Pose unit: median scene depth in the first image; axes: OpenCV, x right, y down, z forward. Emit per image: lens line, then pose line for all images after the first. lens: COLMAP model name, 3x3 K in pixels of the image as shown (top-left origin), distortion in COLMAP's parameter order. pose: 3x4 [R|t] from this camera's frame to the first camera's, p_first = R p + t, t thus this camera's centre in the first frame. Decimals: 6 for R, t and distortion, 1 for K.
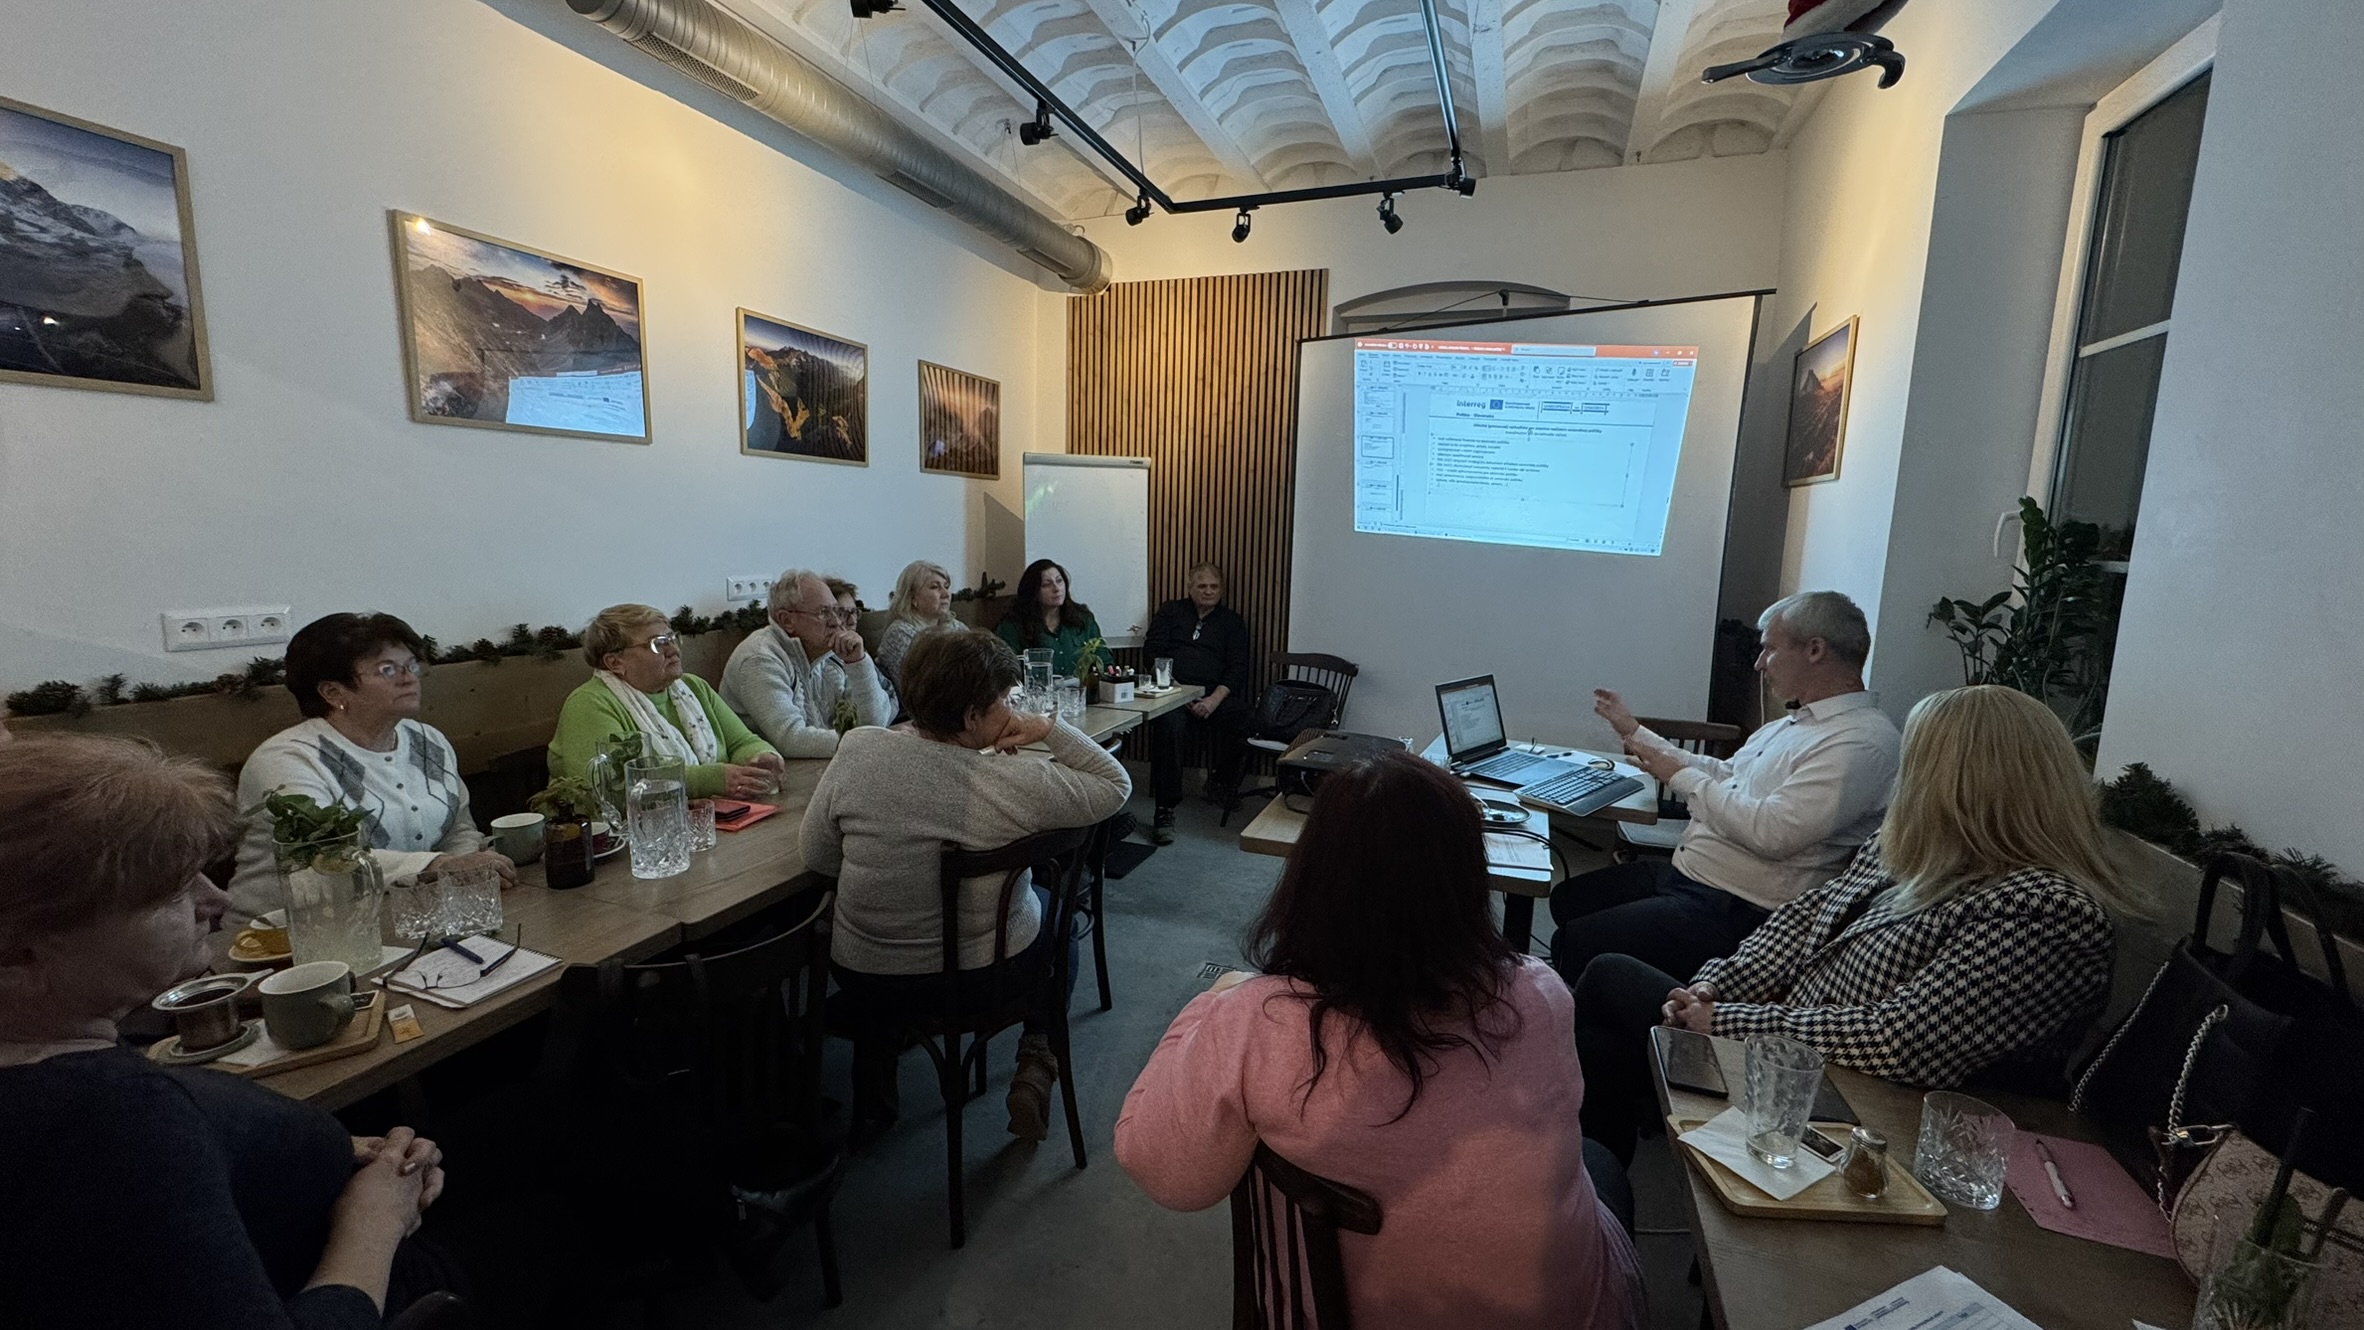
lens RADIAL K [[942.8, 0, 1178.0], [0, 942.8, 663.6], [0, 0, 1]] dist [-0.000408, 0.000071]
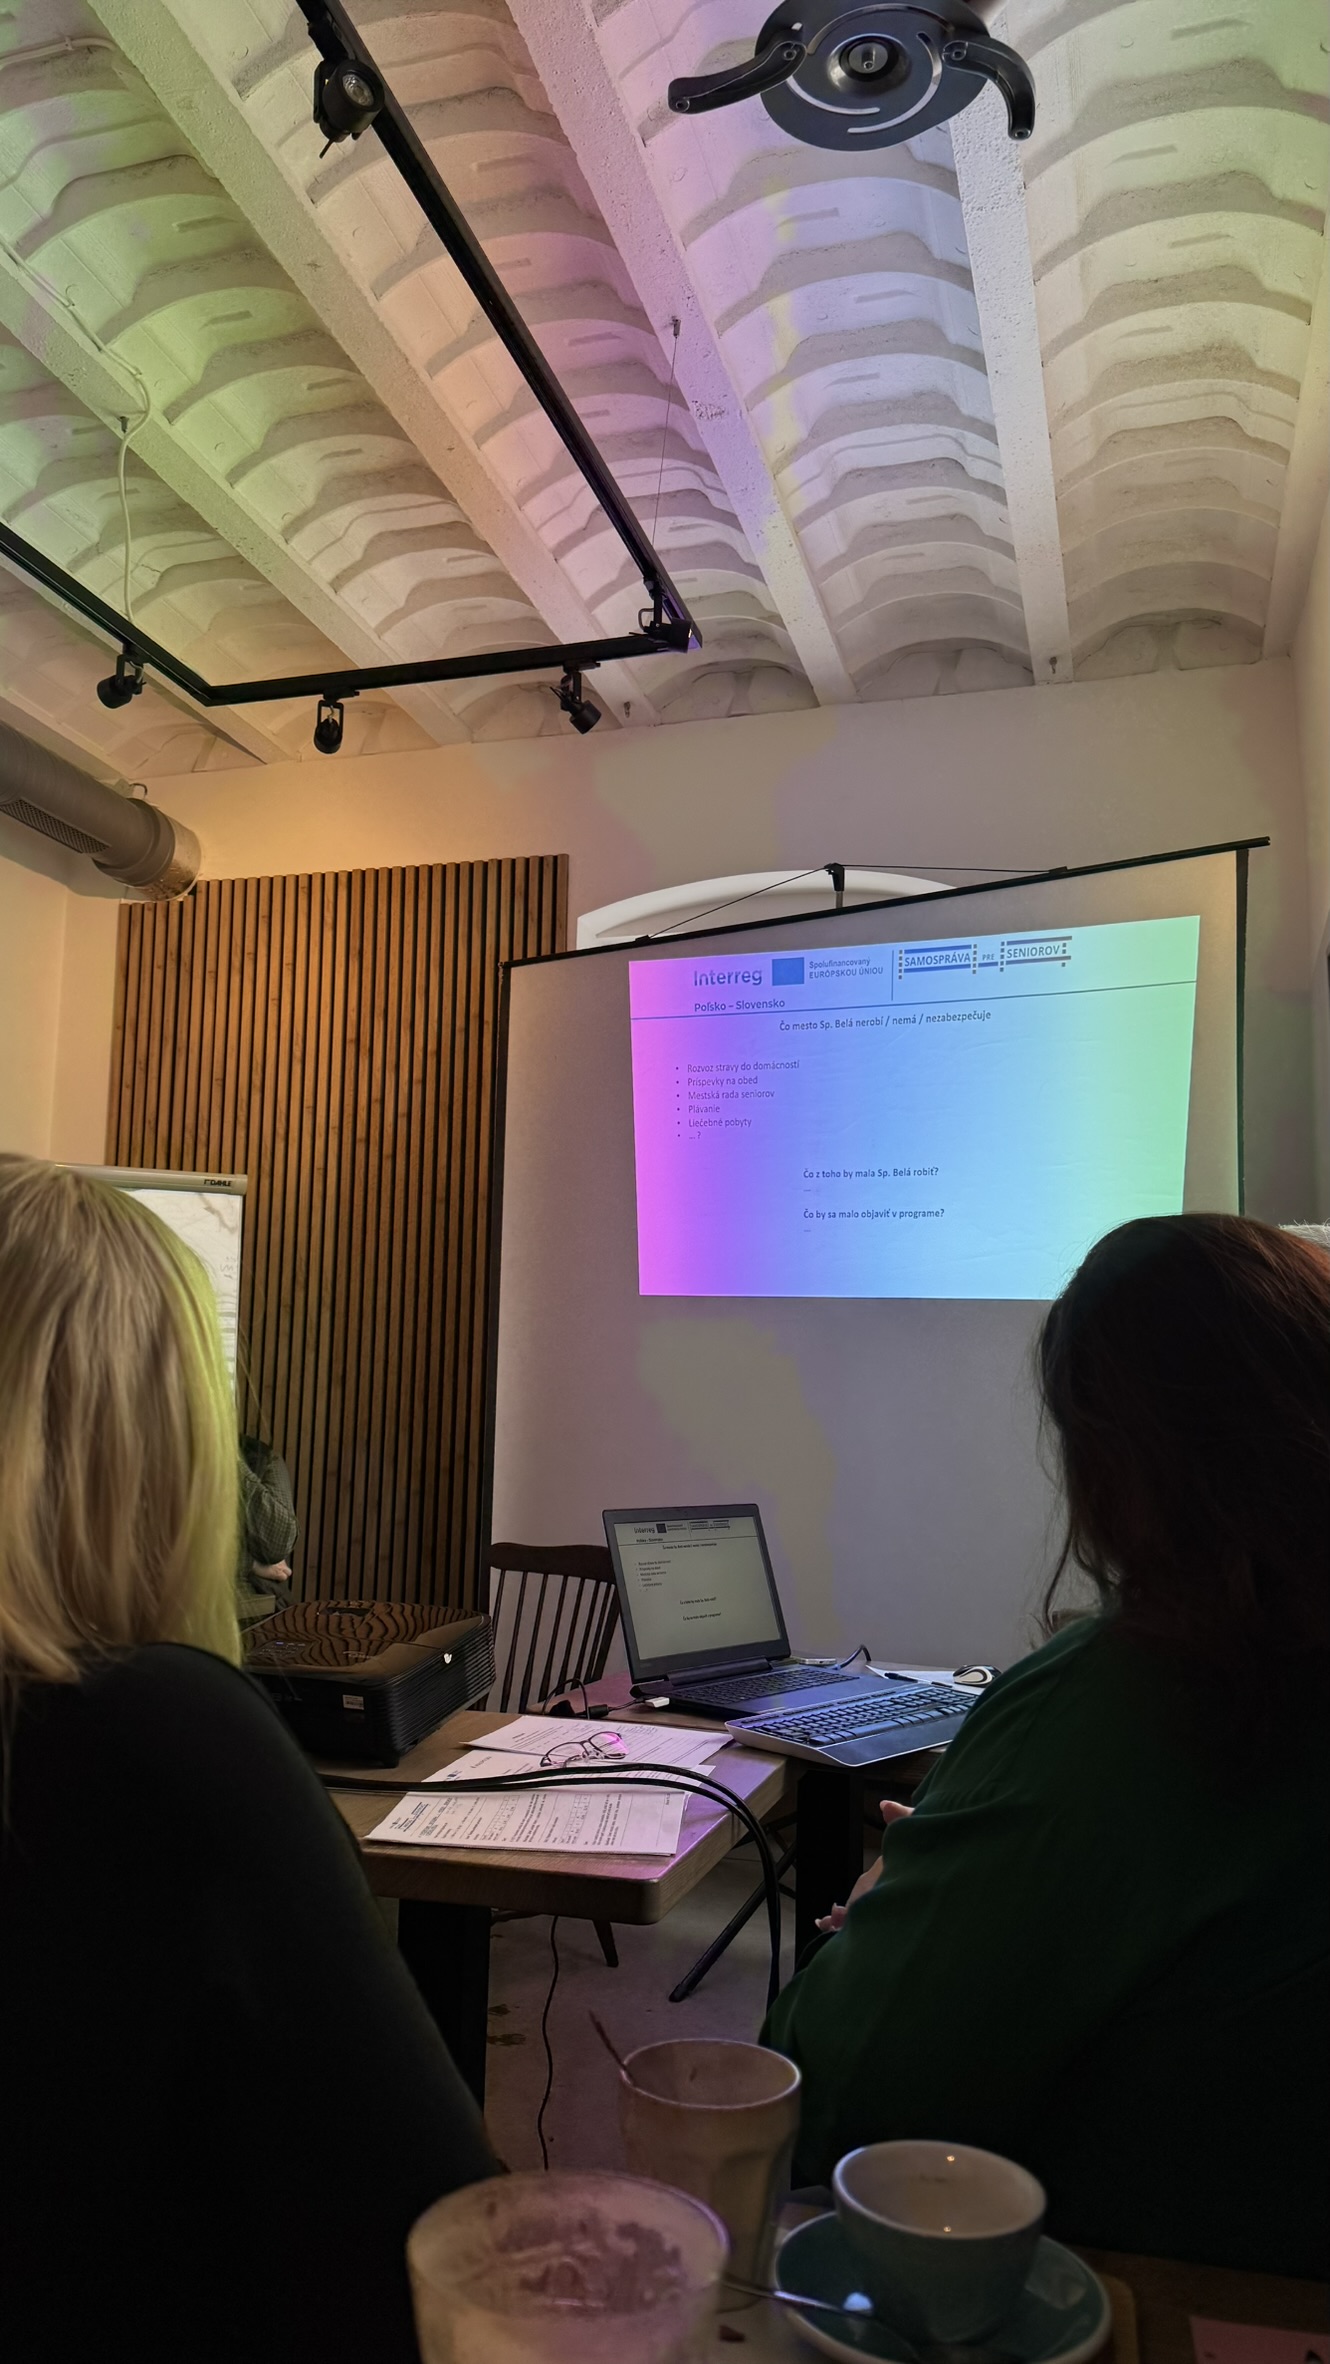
lens RADIAL K [[1667.1, 0, 665.0], [0, 1667.1, 1182.0], [0, 0, 1]] dist [0.172518, -0.103629]
pose [[0.996692, 0.000294, 0.081269, 0.165052], [0.022407, 0.960240, -0.278274, 0.072669], [-0.078120, 0.279174, 0.957058, 0.085702]]
